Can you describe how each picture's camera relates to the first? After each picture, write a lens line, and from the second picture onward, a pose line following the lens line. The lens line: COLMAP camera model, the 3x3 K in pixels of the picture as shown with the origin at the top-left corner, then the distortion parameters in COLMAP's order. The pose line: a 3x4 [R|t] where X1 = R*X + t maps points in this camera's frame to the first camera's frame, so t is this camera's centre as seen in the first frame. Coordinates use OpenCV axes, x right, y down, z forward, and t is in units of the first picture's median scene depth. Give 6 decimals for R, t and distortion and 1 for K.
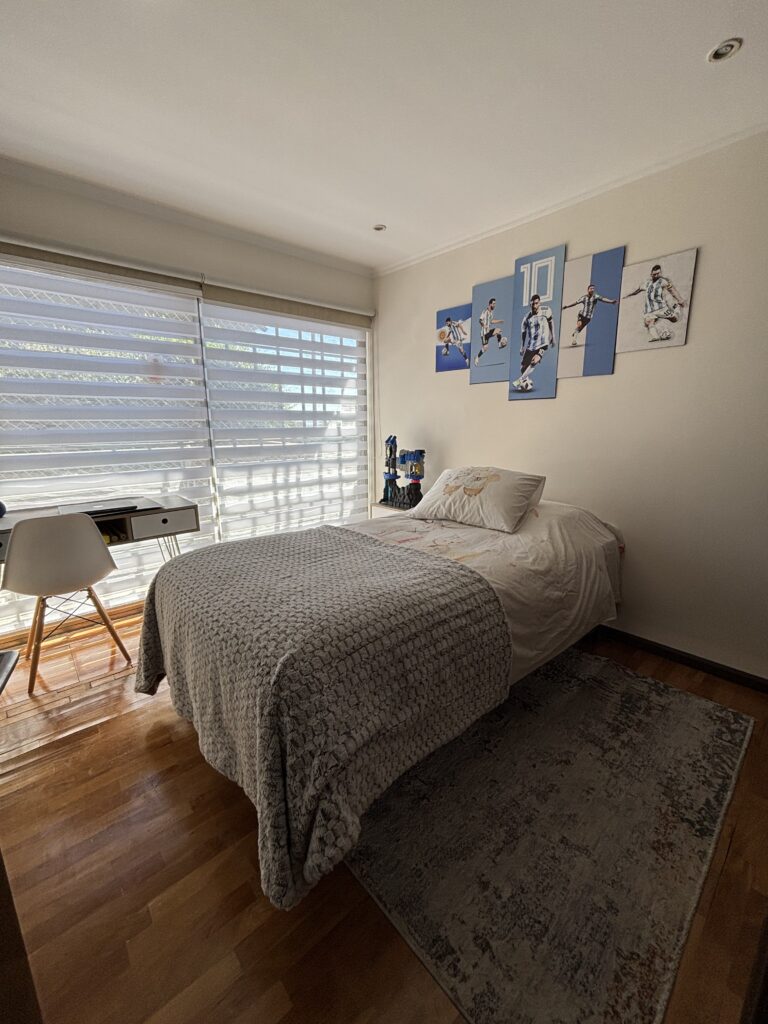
lens RADIAL K [[414.1, 0, 385.6], [0, 414.1, 509.7], [0, 0, 1]] dist [0.001032, 0.000415]
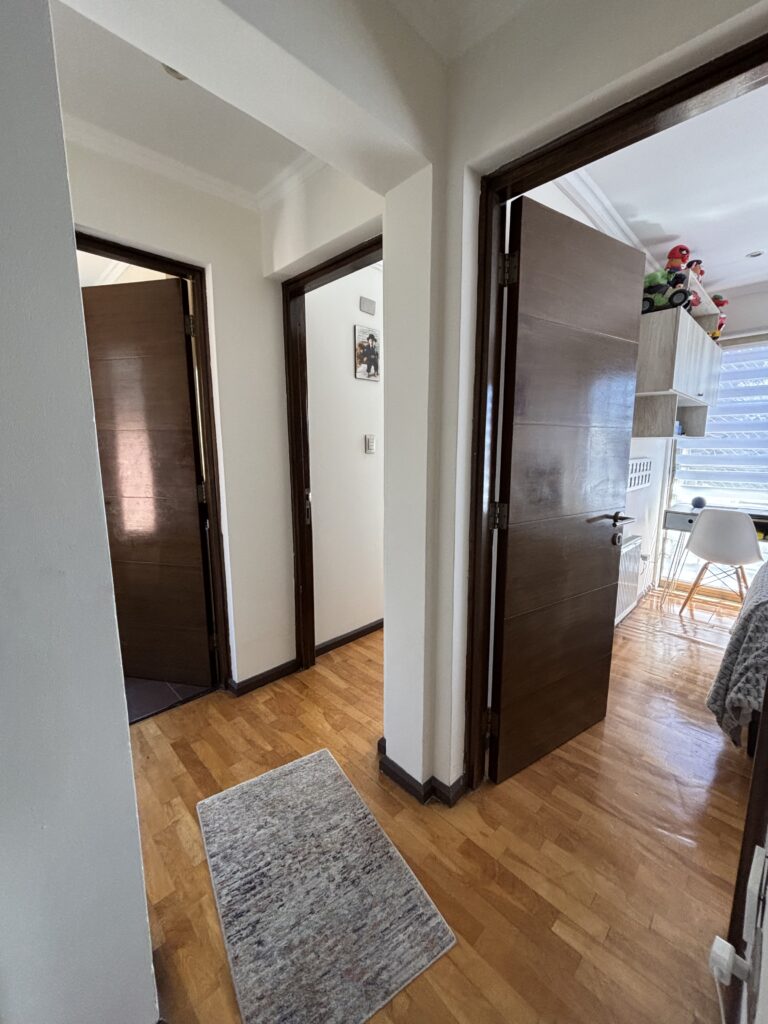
lens RADIAL K [[414.1, 0, 385.4], [0, 414.1, 511.7], [0, 0, 1]] dist [0.001032, 0.000415]
pose [[0.048162, 0.163521, -0.985364, 0.703207], [-0.213484, 0.965398, 0.149774, 0.060020], [0.975759, 0.203146, 0.081404, -0.393305]]
